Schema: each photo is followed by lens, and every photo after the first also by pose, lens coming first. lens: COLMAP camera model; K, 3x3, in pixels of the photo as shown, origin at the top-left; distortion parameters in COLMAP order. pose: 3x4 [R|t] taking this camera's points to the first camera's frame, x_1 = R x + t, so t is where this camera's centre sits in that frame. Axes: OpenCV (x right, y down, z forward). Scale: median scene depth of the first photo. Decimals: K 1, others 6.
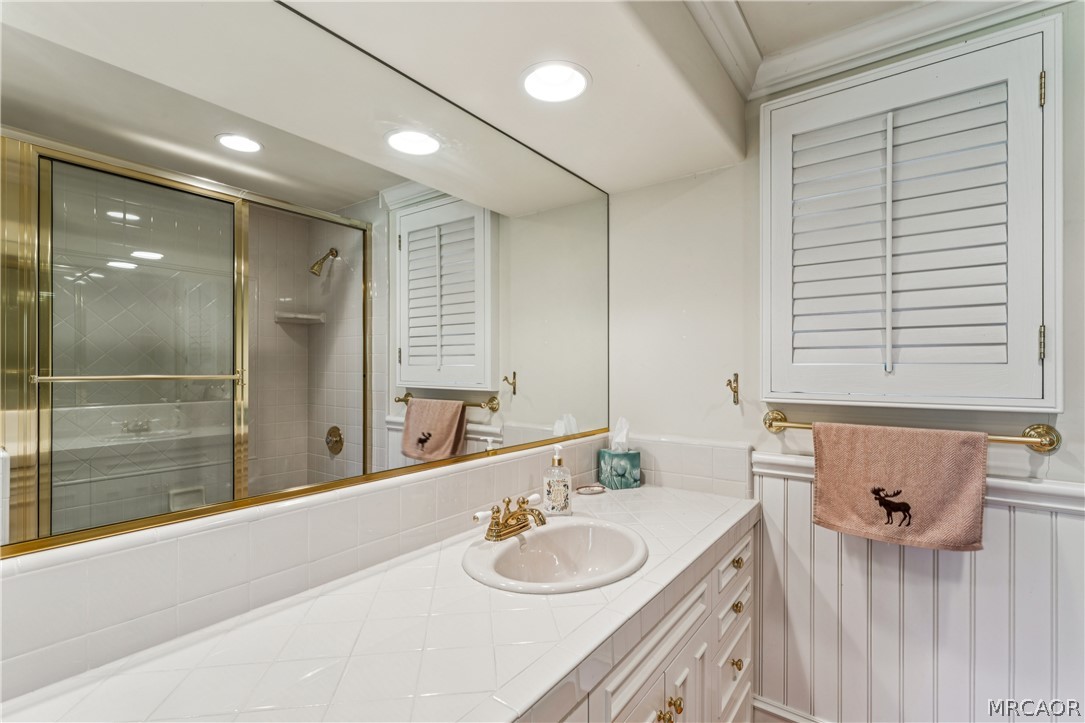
lens RADIAL K [[493.2, 0, 539.5], [0, 493.2, 369.5], [0, 0, 1]] dist [-0.002651, 0.000740]
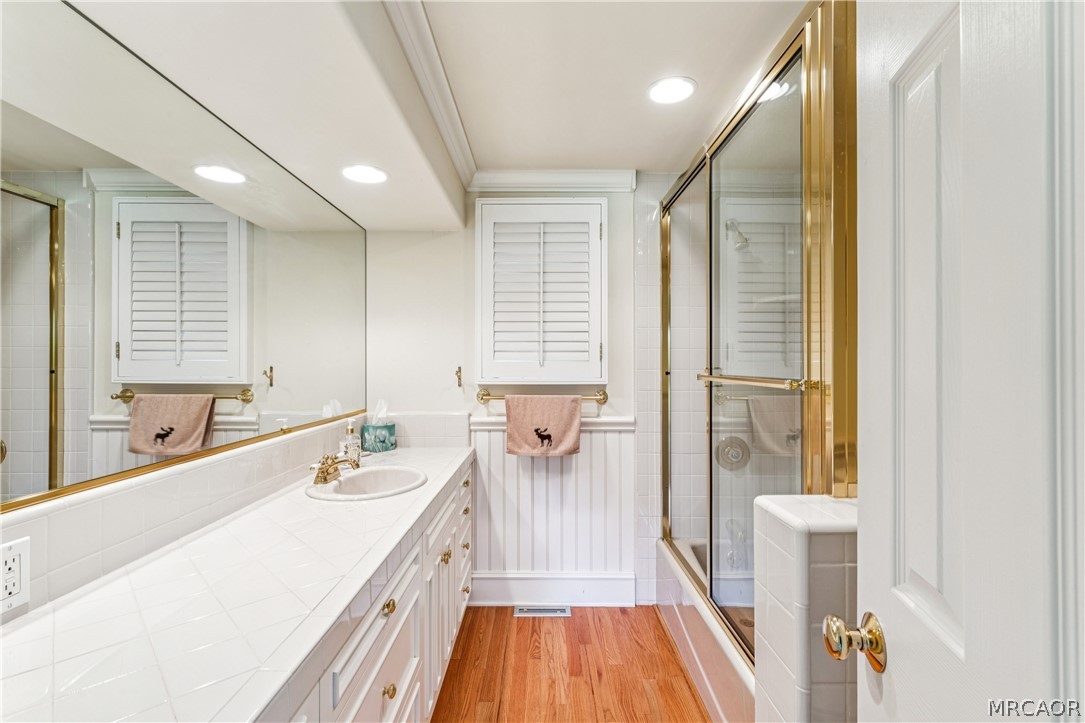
lens RADIAL K [[493.2, 0, 543.0], [0, 493.2, 362.1], [0, 0, 1]] dist [-0.002651, 0.000740]
pose [[0.801302, -0.000111, 0.598260, -0.324709], [0.001356, 0.999998, -0.001630, -0.003419], [-0.598258, 0.002117, 0.801301, -0.399396]]
